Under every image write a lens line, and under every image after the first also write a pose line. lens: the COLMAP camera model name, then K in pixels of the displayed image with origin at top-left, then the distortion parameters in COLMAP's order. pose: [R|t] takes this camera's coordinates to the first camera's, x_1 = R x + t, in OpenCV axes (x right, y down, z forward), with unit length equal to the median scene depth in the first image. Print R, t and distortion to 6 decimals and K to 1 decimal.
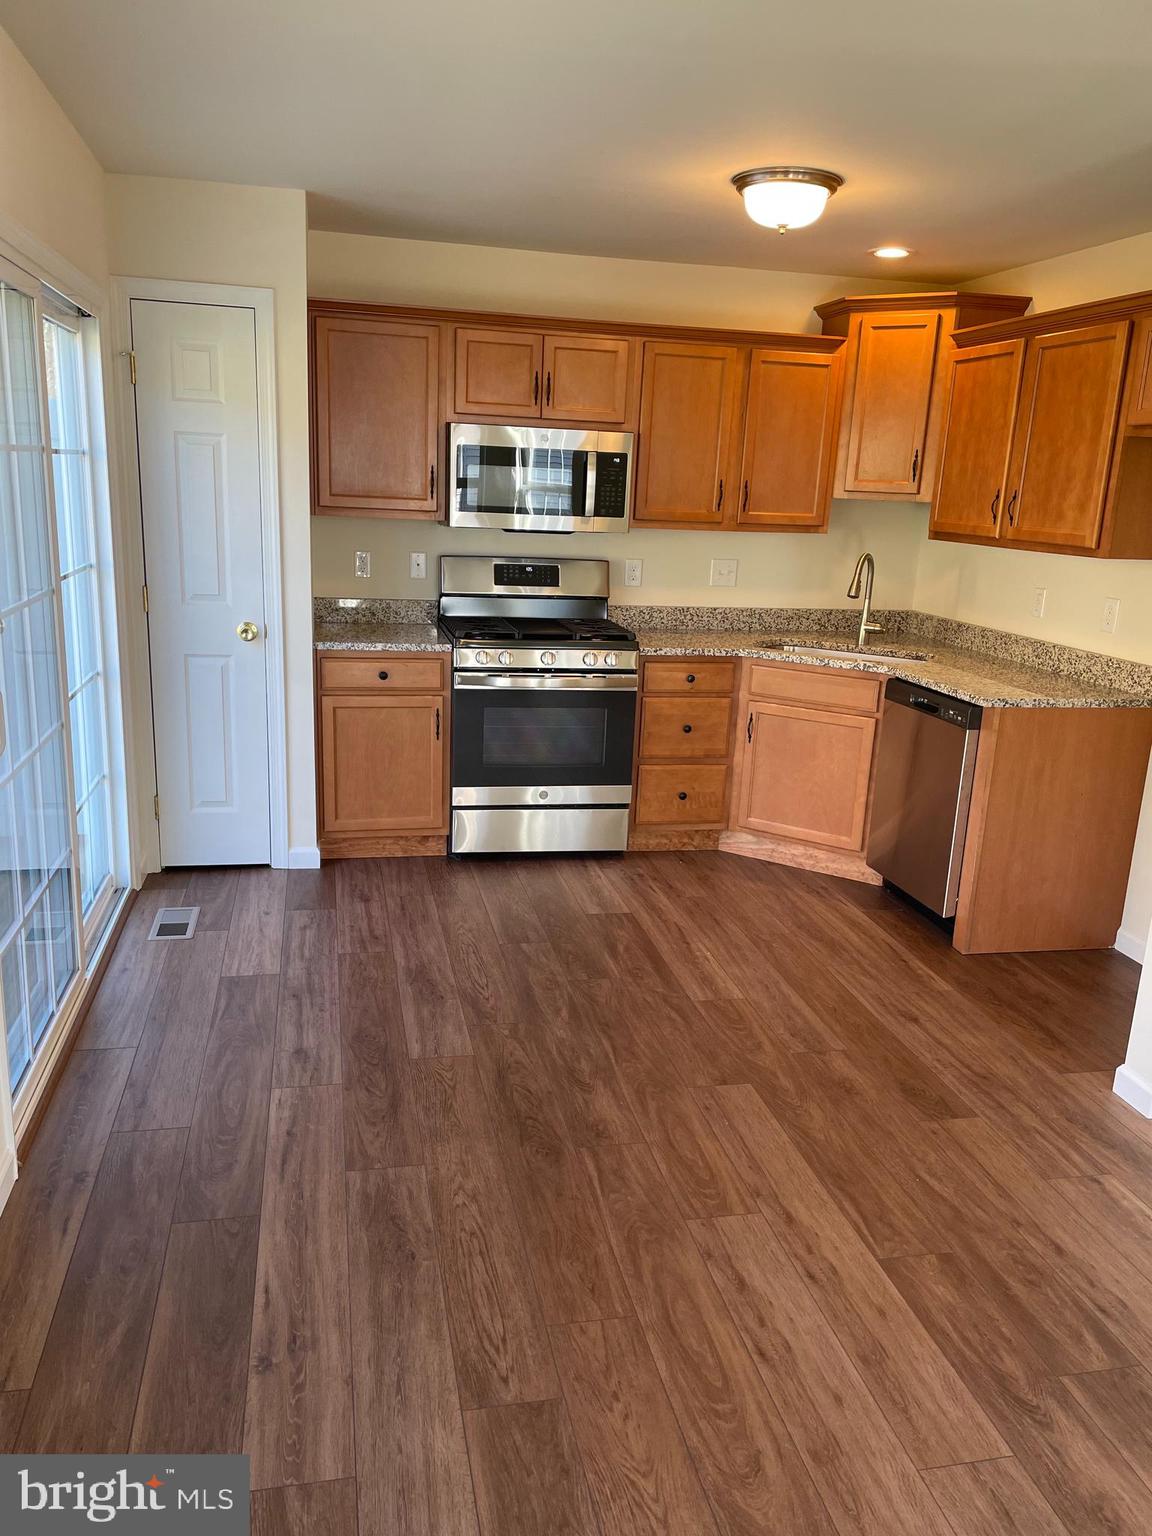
lens RADIAL K [[1172.6, 0, 579.4], [0, 1172.6, 783.5], [0, 0, 1]] dist [0.117056, -0.164454]
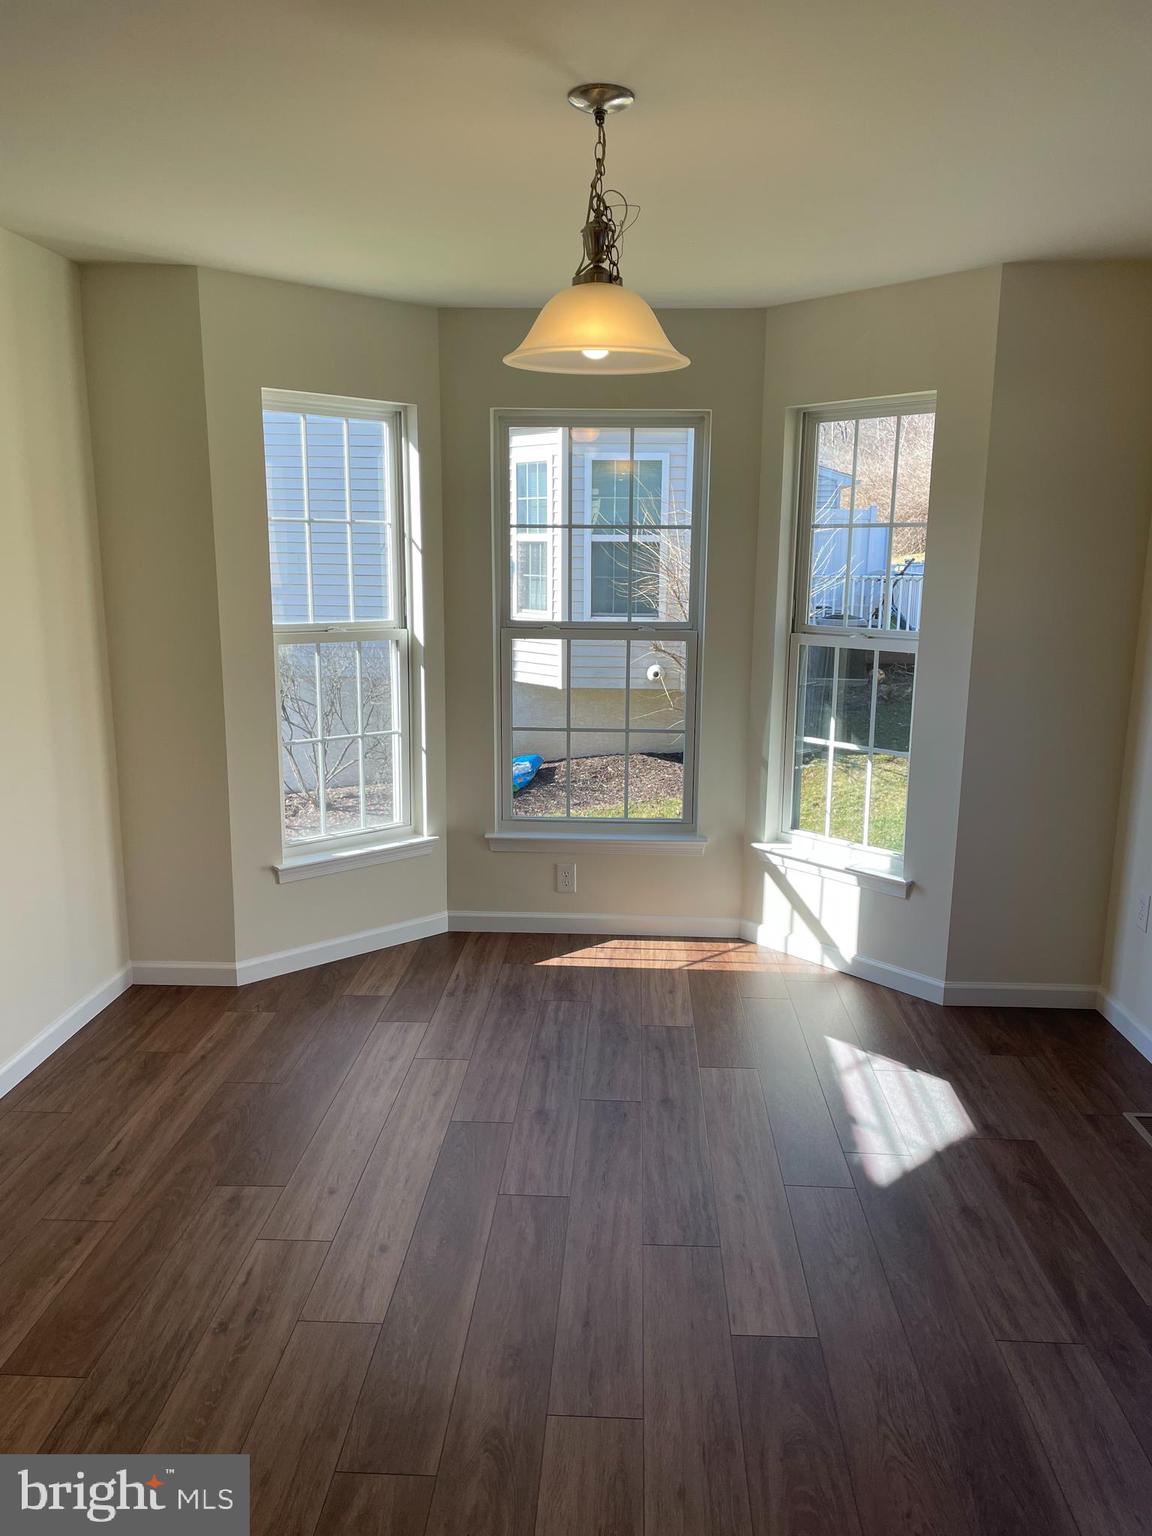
lens RADIAL K [[1172.6, 0, 579.4], [0, 1172.6, 783.5], [0, 0, 1]] dist [0.117056, -0.164454]
pose [[-0.965641, -0.102354, 0.238875, 0.121175], [0.015173, 0.895401, 0.445001, -0.425653], [-0.259436, 0.433336, -0.863083, 1.581029]]
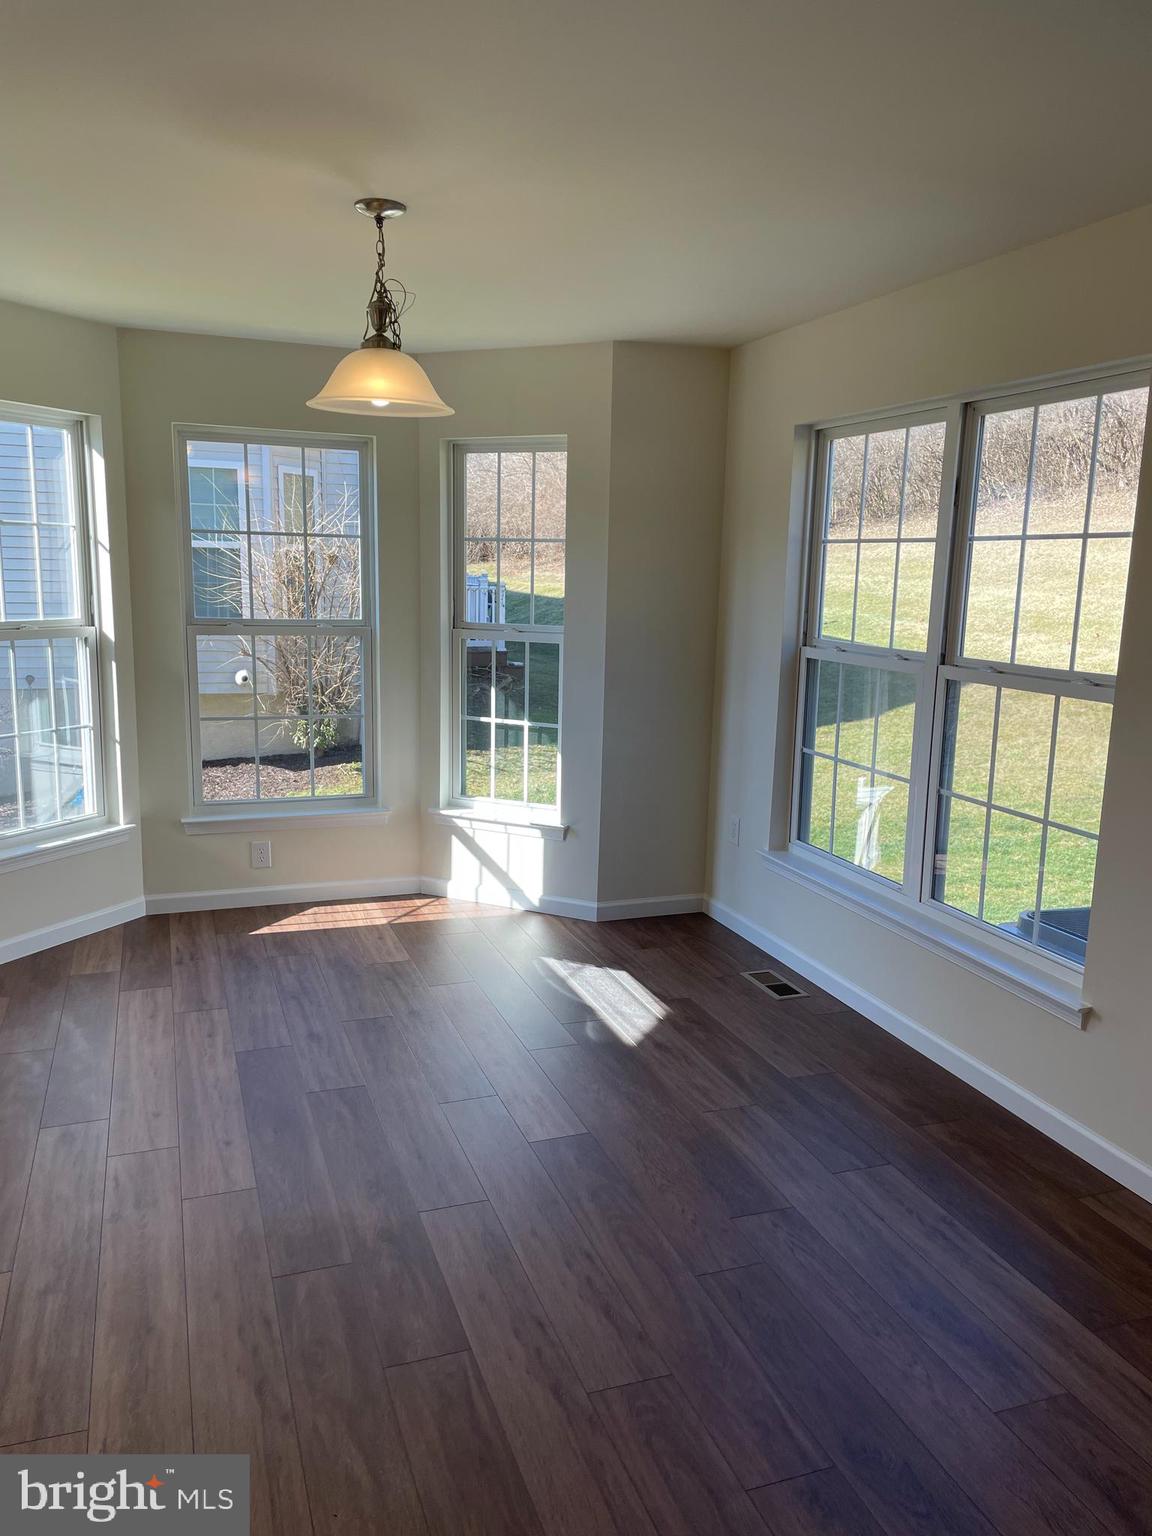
lens RADIAL K [[1172.6, 0, 579.4], [0, 1172.6, 783.5], [0, 0, 1]] dist [0.117056, -0.164454]
pose [[-0.988776, -0.039153, -0.144184, 0.371736], [-0.097181, 0.901547, 0.421627, -0.504532], [0.113481, 0.430907, -0.895233, 1.954351]]
